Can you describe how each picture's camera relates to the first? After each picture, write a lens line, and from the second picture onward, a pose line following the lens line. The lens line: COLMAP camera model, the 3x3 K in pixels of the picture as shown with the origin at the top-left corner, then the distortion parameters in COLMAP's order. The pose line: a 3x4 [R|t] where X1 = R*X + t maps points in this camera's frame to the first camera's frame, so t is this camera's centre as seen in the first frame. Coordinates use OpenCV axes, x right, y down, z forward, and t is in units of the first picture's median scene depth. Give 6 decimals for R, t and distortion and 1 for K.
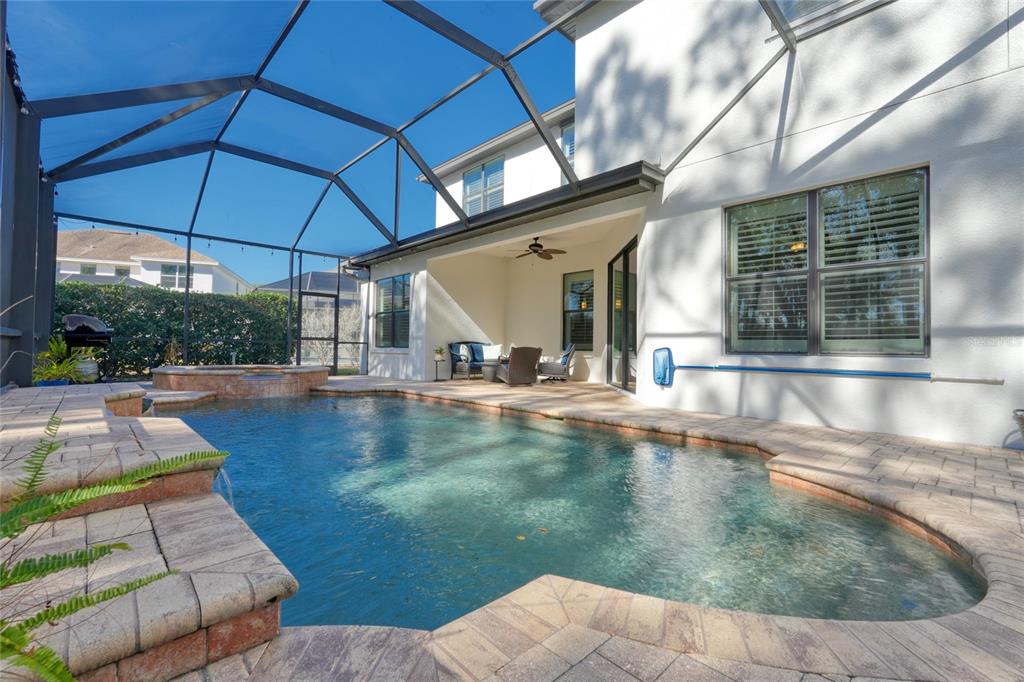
lens RADIAL K [[440.0, 0, 584.0], [0, 440.0, 343.2], [0, 0, 1]] dist [-0.001290, -0.000649]
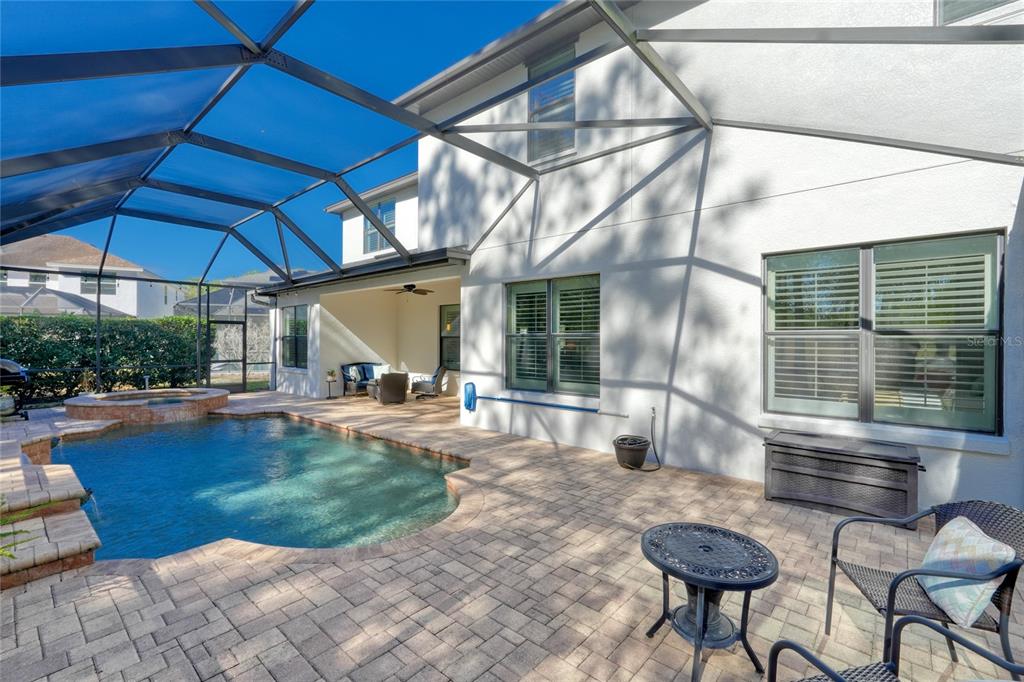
lens RADIAL K [[440.3, 0, 579.1], [0, 440.3, 336.6], [0, 0, 1]] dist [-0.000392, 0.001527]
pose [[0.997247, -0.014572, 0.072706, 0.375872], [0.013624, 0.999816, 0.013510, -0.129681], [-0.072890, -0.012482, 0.997262, -0.341334]]
